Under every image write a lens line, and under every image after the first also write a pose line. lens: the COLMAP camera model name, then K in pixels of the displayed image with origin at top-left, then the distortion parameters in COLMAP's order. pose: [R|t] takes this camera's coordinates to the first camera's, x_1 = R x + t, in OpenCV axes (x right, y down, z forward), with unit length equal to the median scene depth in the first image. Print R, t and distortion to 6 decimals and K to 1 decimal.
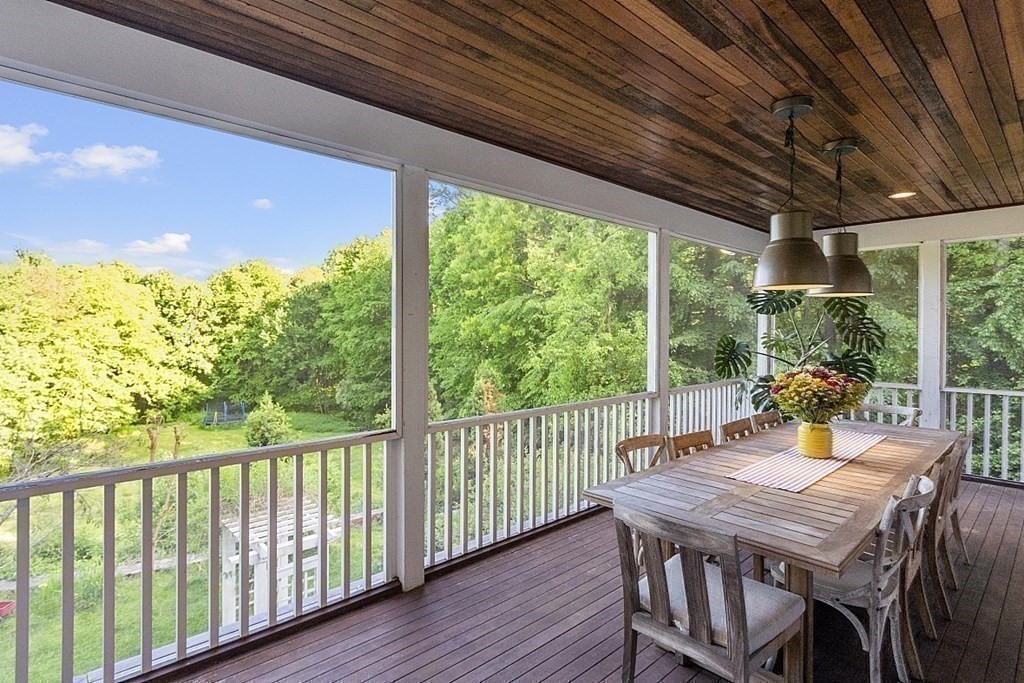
lens RADIAL K [[513.8, 0, 512.5], [0, 513.8, 335.3], [0, 0, 1]] dist [0.002248, 0.000047]
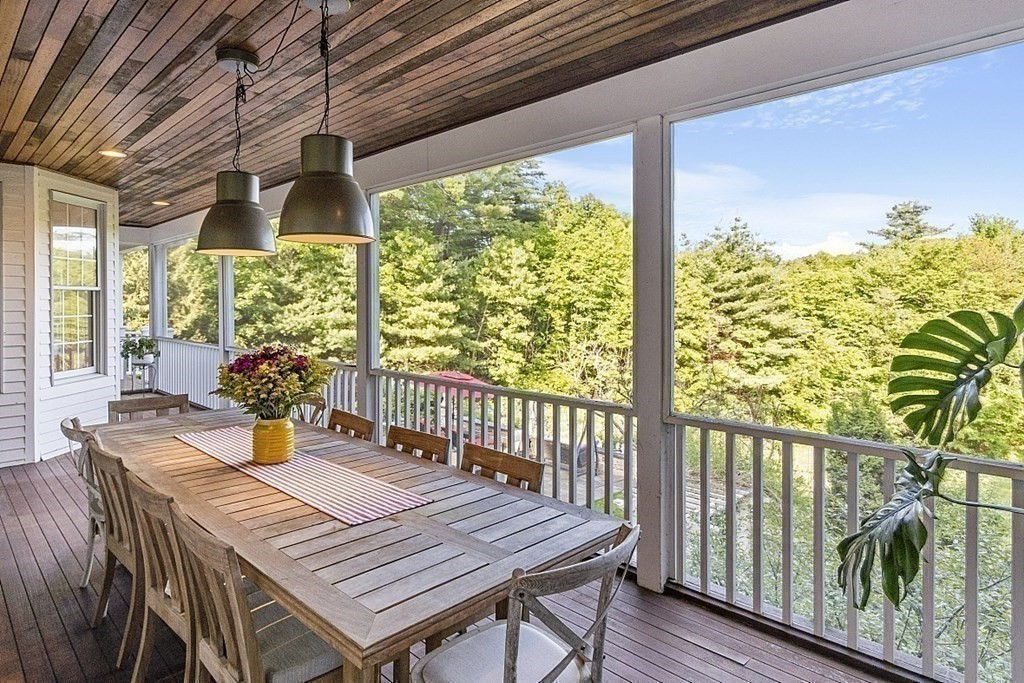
lens RADIAL K [[586.5, 0, 512.6], [0, 586.5, 299.7], [0, 0, 1]] dist [-0.000218, -0.000125]
pose [[0.044710, -0.001767, -0.998998, 1.280921], [-0.008447, 0.999962, -0.002147, -0.006714], [0.998964, 0.008534, 0.044694, 1.141462]]
